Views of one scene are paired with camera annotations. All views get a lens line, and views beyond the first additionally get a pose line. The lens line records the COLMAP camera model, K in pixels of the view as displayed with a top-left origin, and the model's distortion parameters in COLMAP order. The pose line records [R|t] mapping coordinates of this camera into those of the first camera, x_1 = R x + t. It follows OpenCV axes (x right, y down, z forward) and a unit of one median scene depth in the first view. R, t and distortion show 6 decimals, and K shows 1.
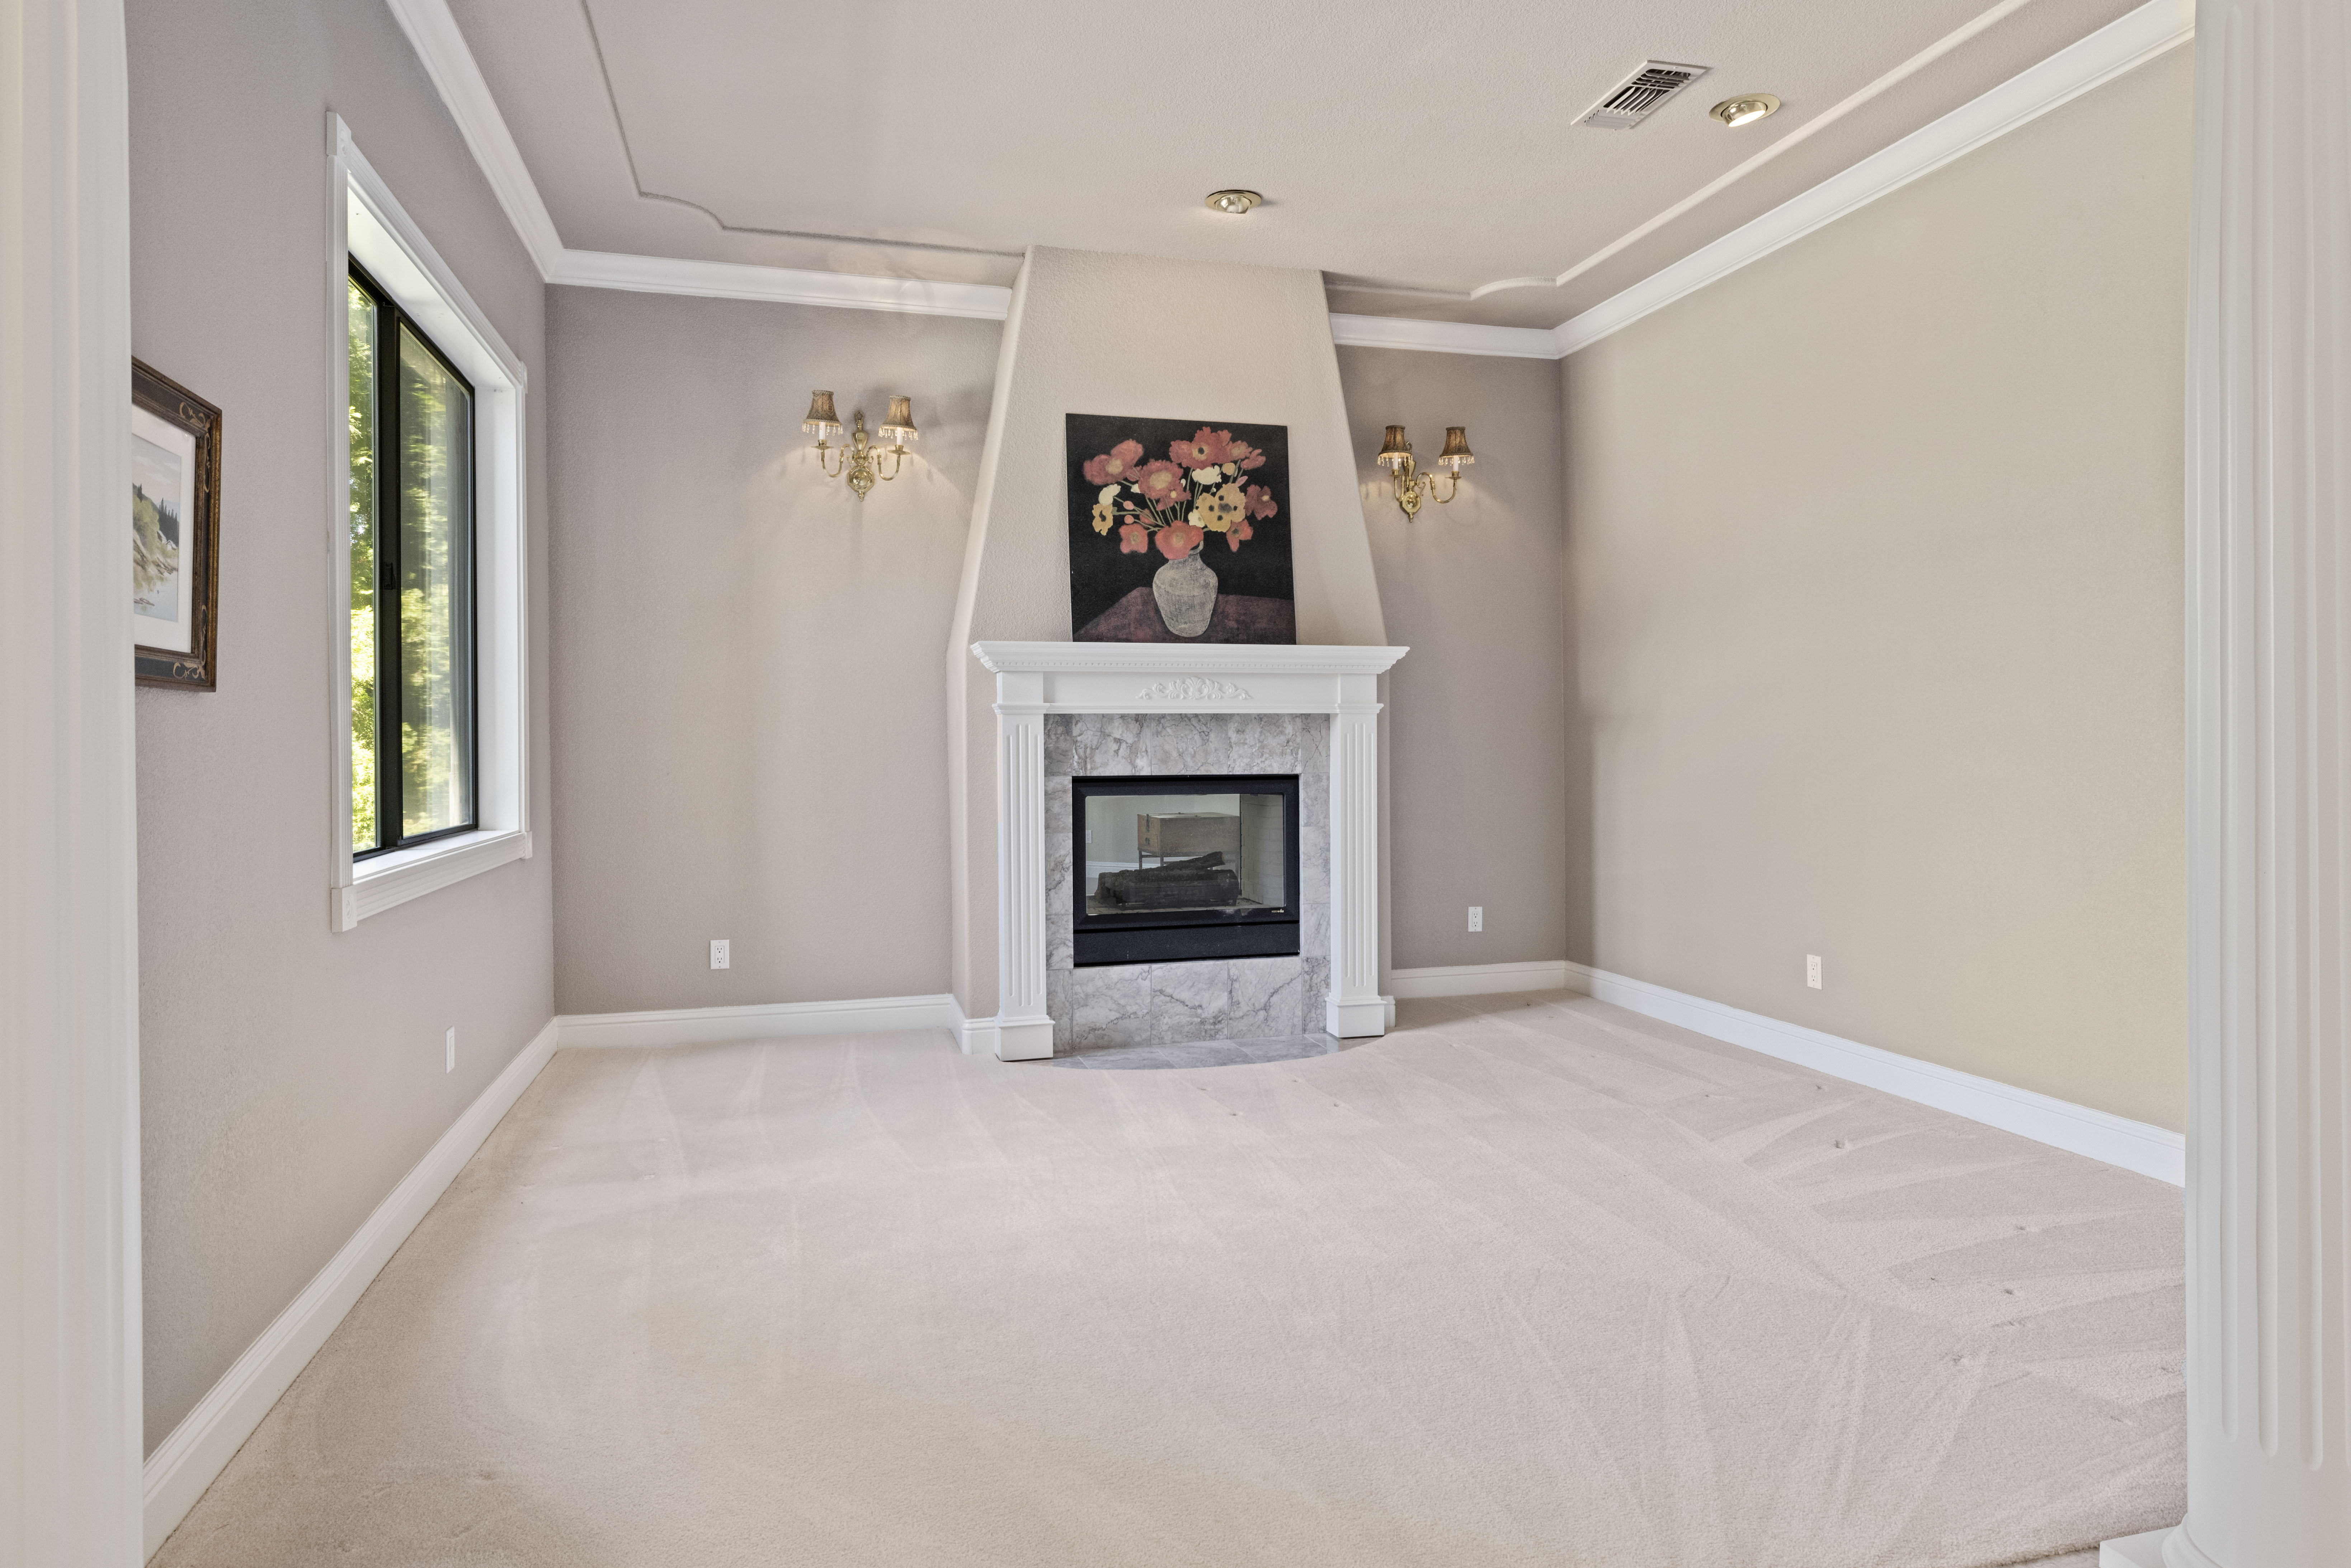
lens RADIAL K [[1348.8, 0, 1181.0], [0, 1348.8, 764.4], [0, 0, 1]] dist [0.007235, 0.000313]
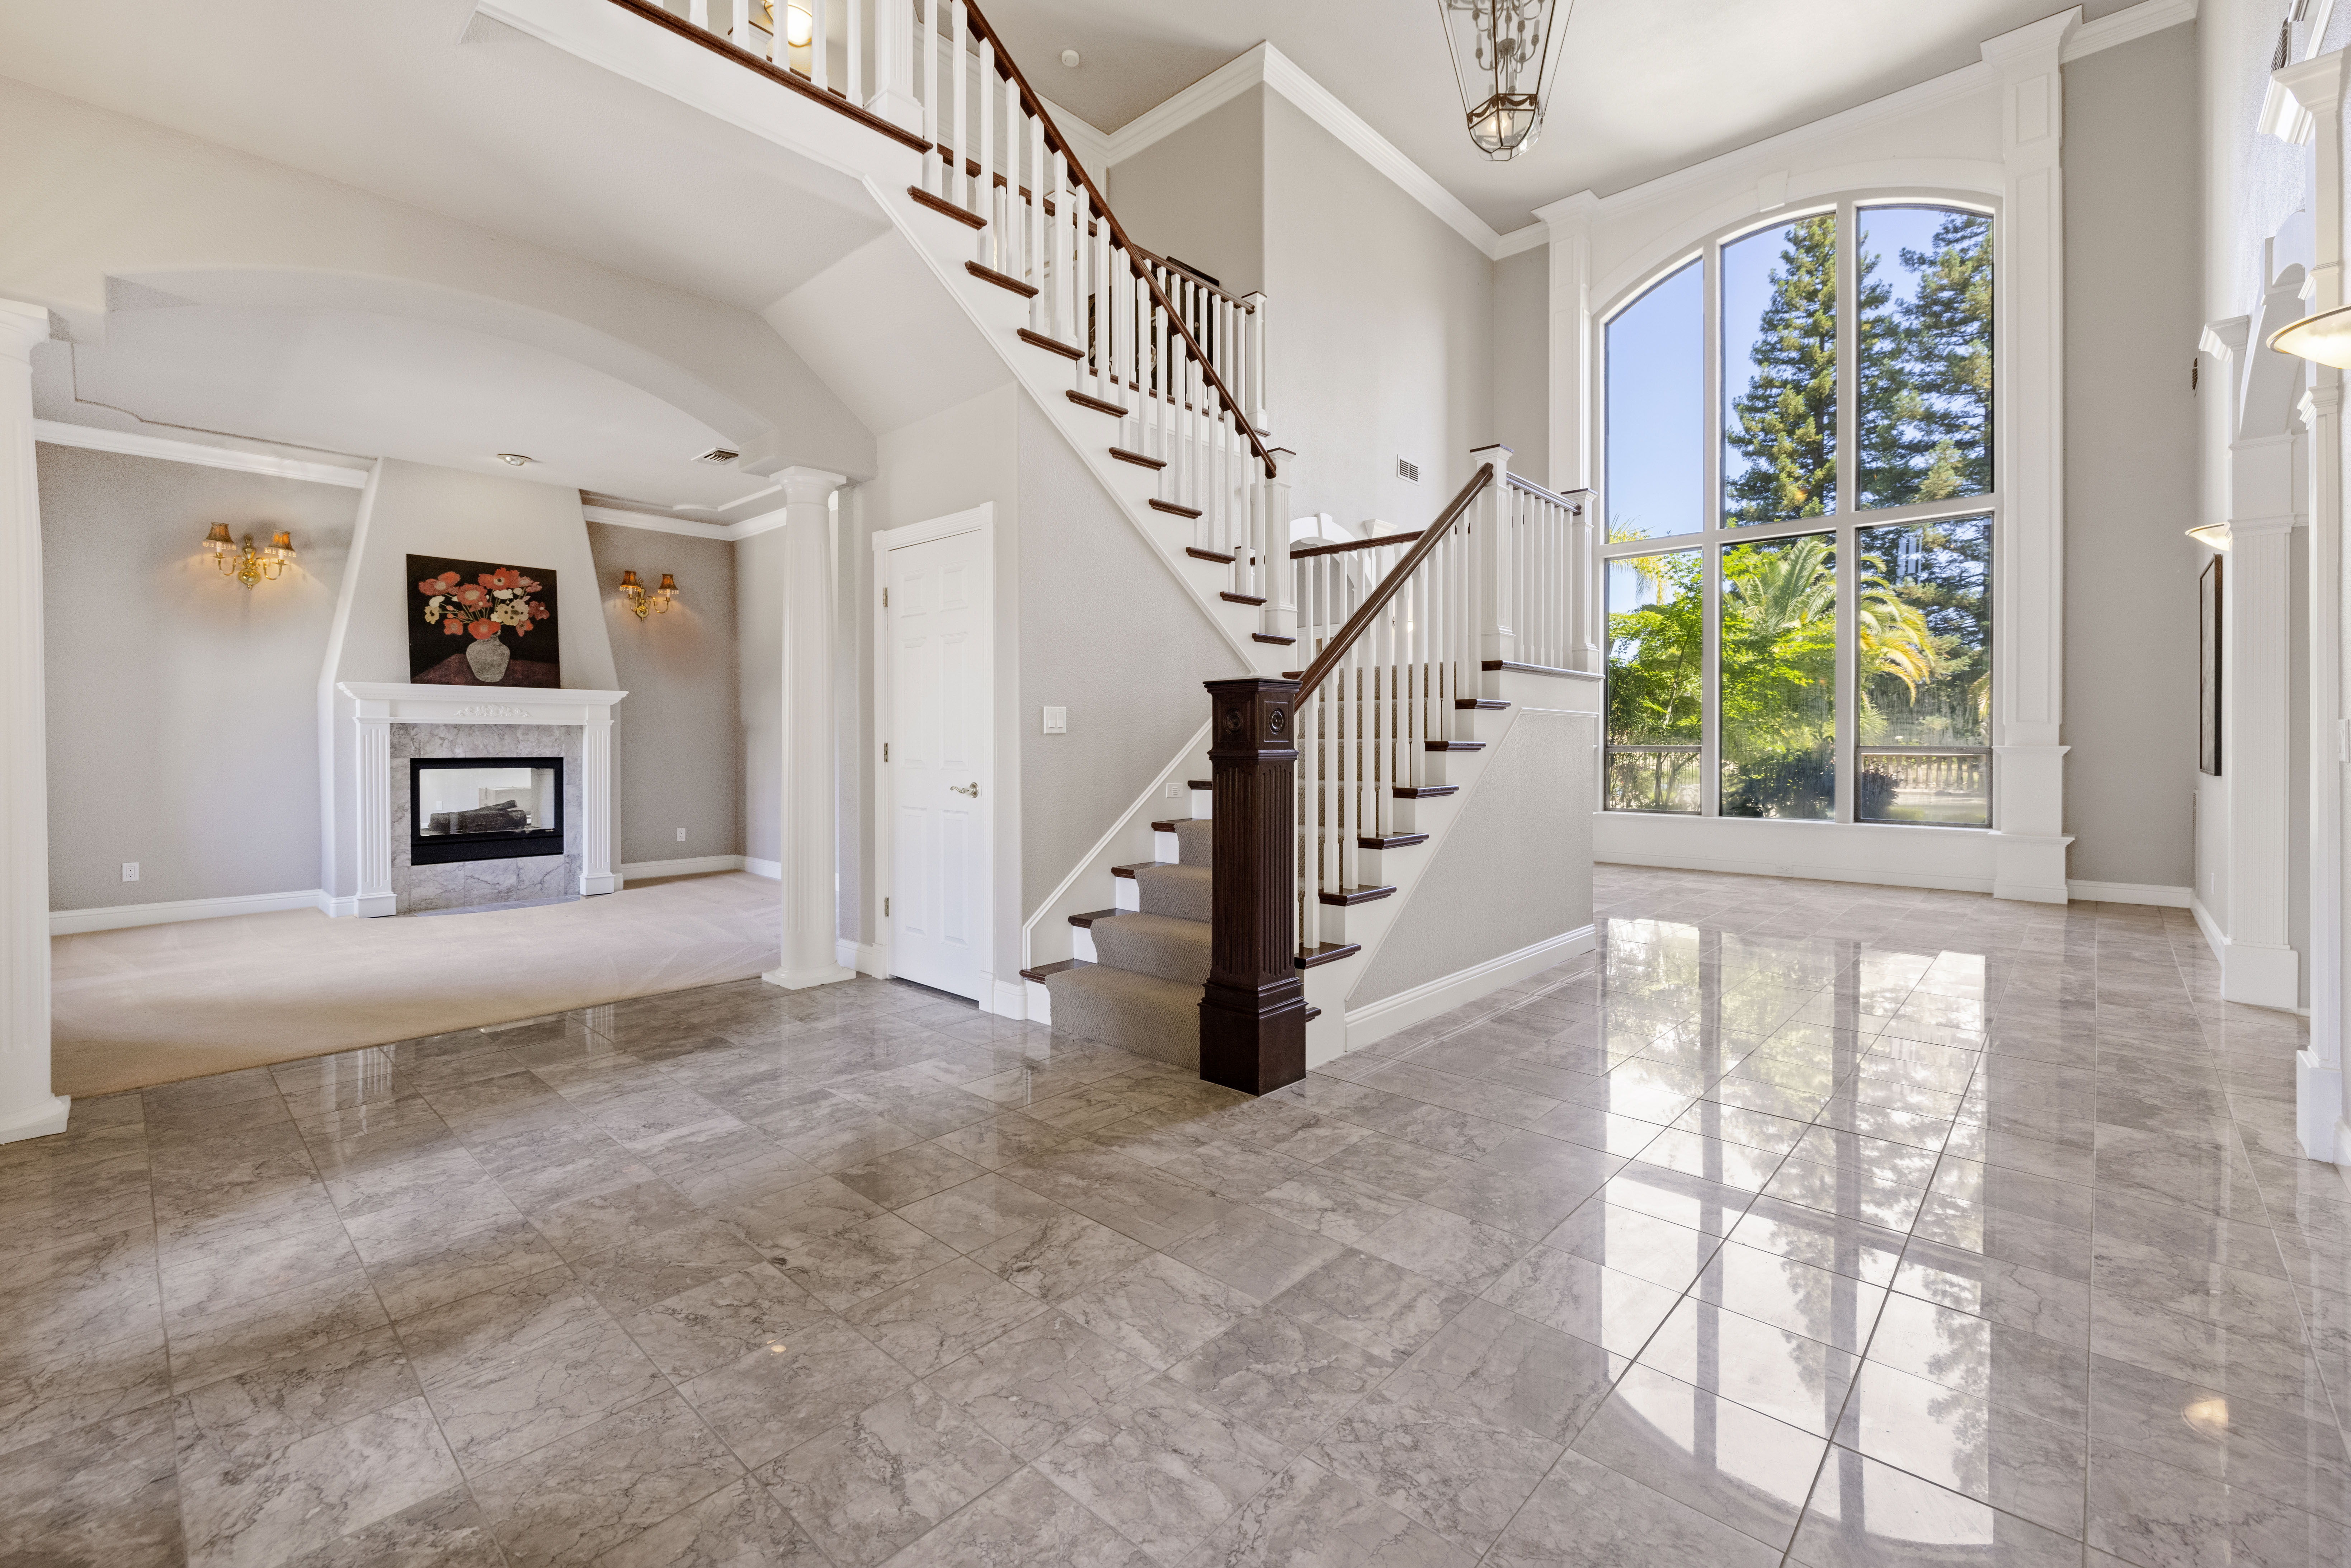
lens RADIAL K [[1001.0, 0, 1178.3], [0, 1001.0, 755.2], [0, 0, 1]] dist [-0.002557, 0.002318]
pose [[0.852897, 0.000579, 0.522079, 0.091842], [0.000916, 0.999996, -0.002606, 0.008943], [-0.522079, 0.002701, 0.852893, -0.635875]]
